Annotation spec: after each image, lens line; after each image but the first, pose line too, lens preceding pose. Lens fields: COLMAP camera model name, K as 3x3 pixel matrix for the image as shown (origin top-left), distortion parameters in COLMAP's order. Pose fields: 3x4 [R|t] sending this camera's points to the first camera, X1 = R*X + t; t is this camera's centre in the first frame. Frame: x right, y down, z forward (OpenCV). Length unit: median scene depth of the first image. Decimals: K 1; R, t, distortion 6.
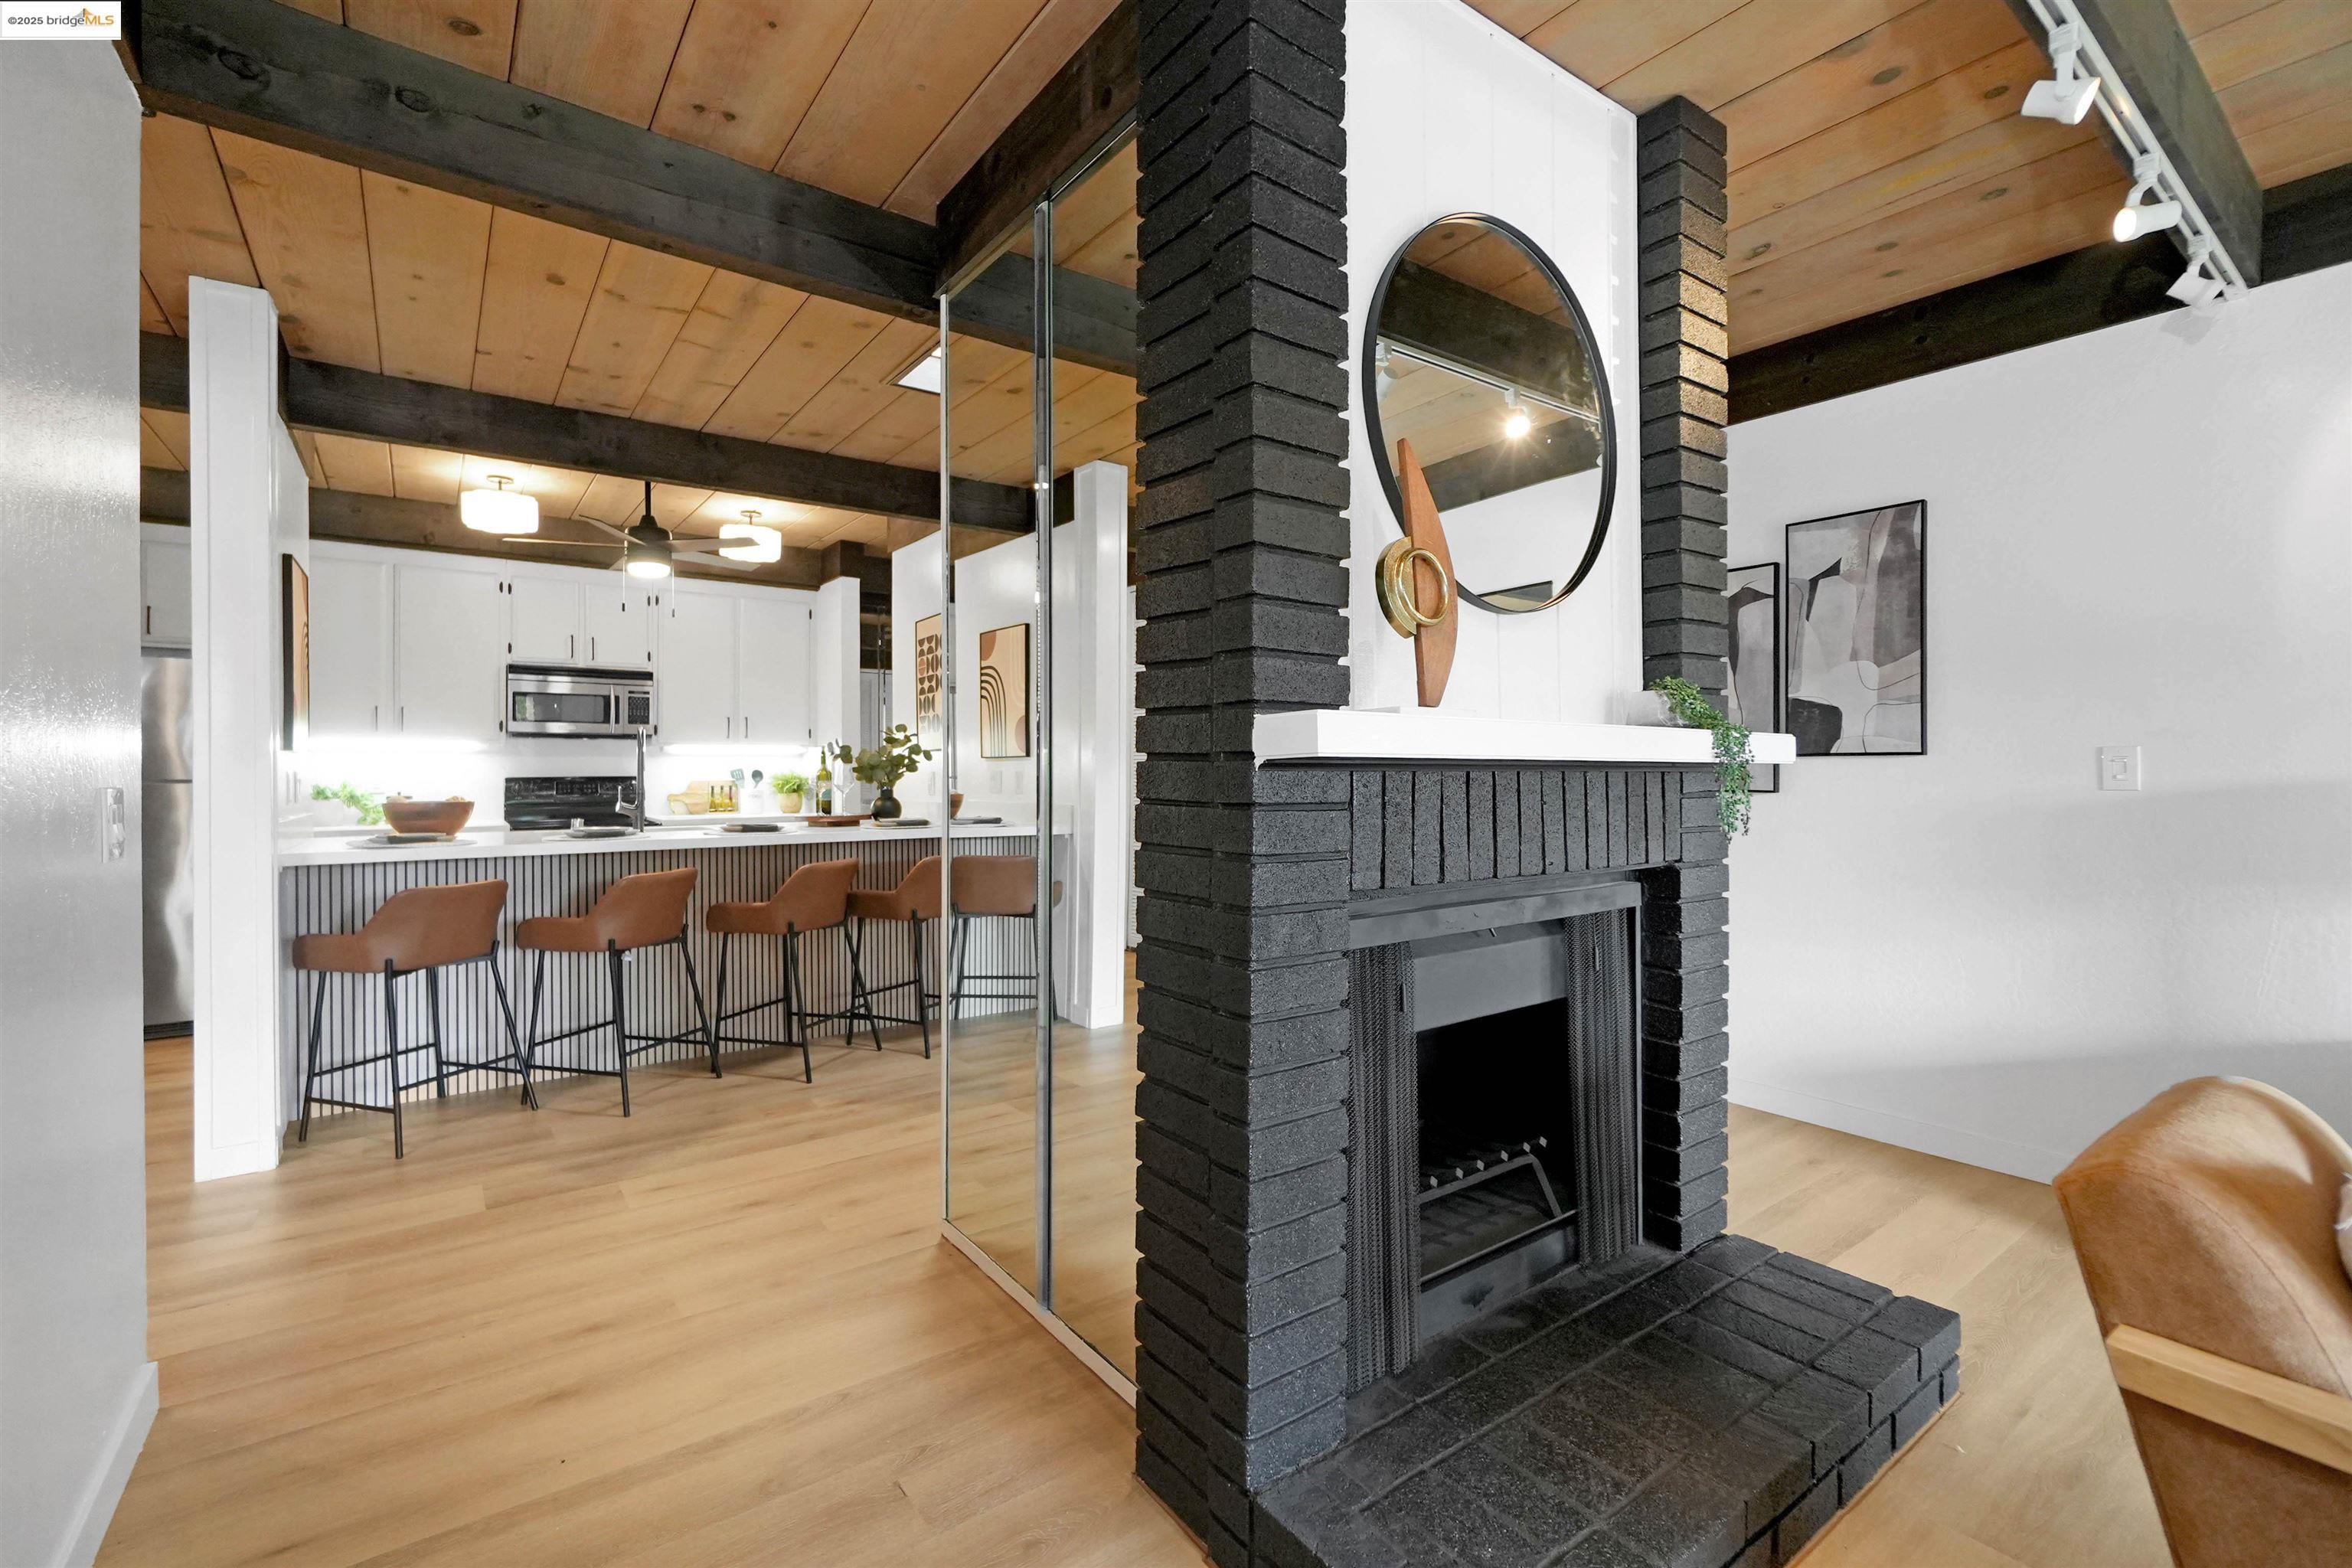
lens RADIAL K [[1012.4, 0, 1161.0], [0, 1012.4, 765.1], [0, 0, 1]] dist [0.000075, 0.000106]
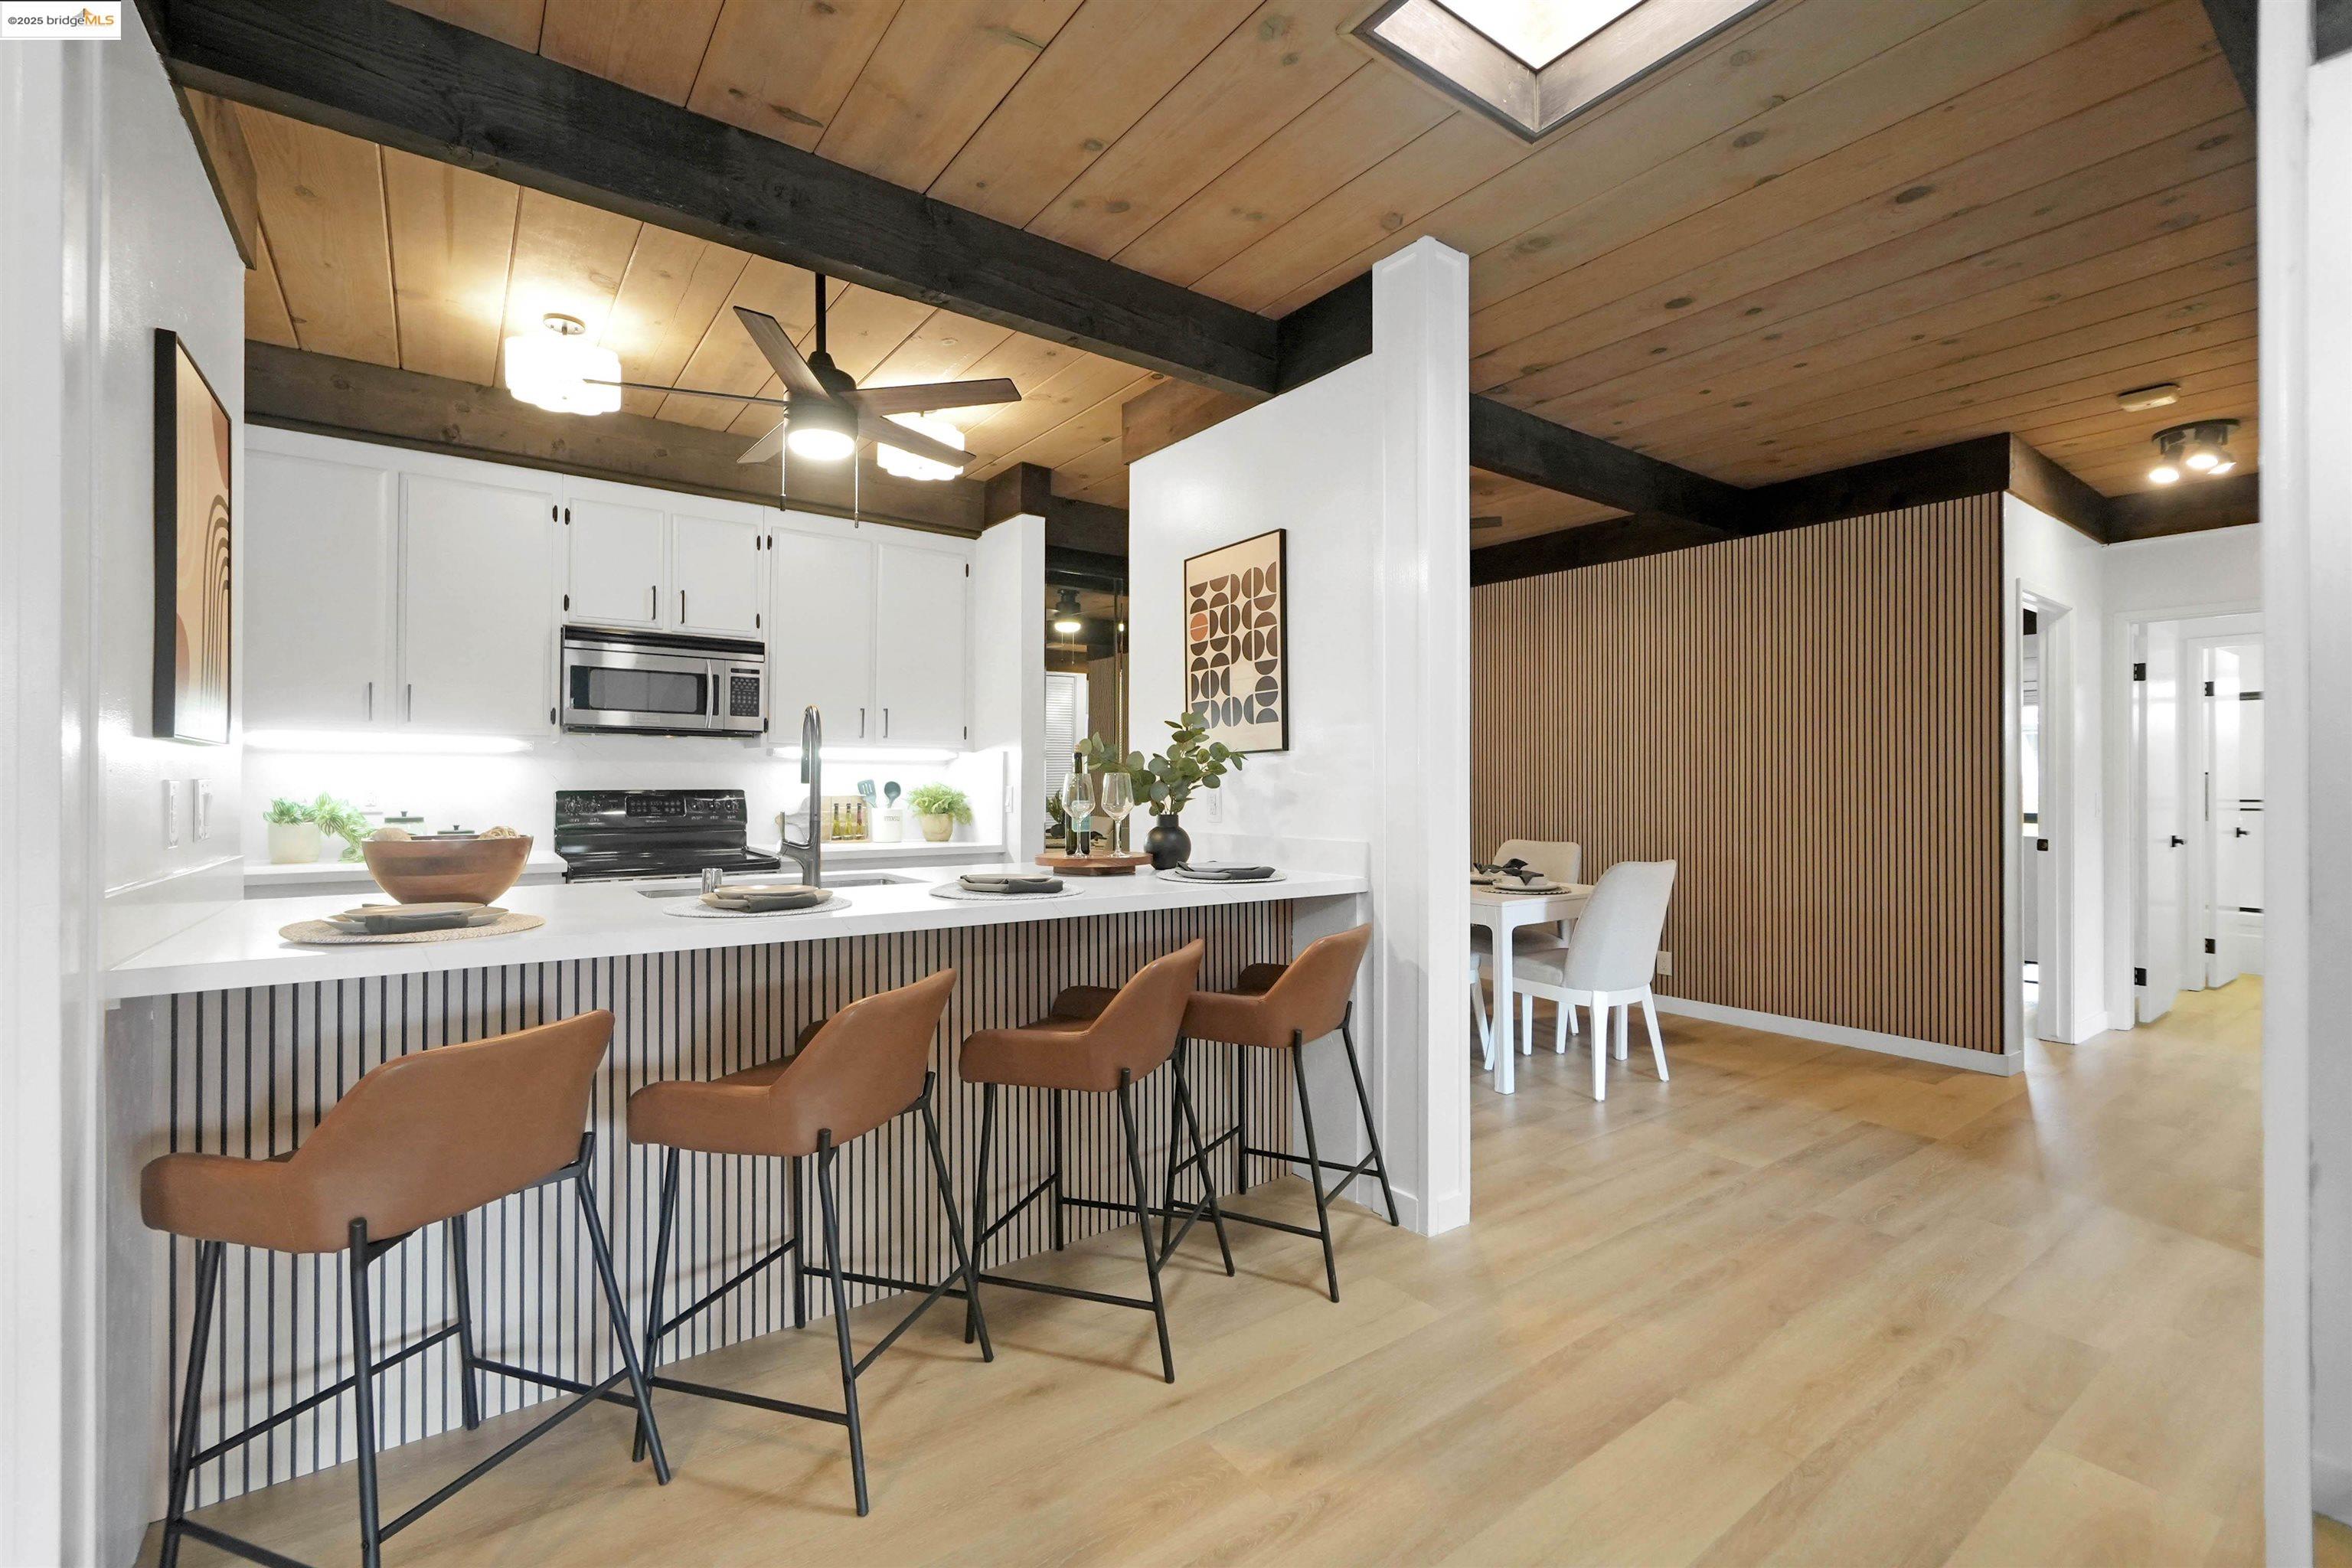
lens RADIAL K [[1002.4, 0, 1161.4], [0, 1002.4, 776.2], [0, 0, 1]] dist [-0.002043, -0.000121]
pose [[0.999965, 0.006903, -0.004701, -0.317071], [-0.006917, 0.999972, -0.002852, 0.001819], [0.004681, 0.002885, 0.999985, 0.434284]]
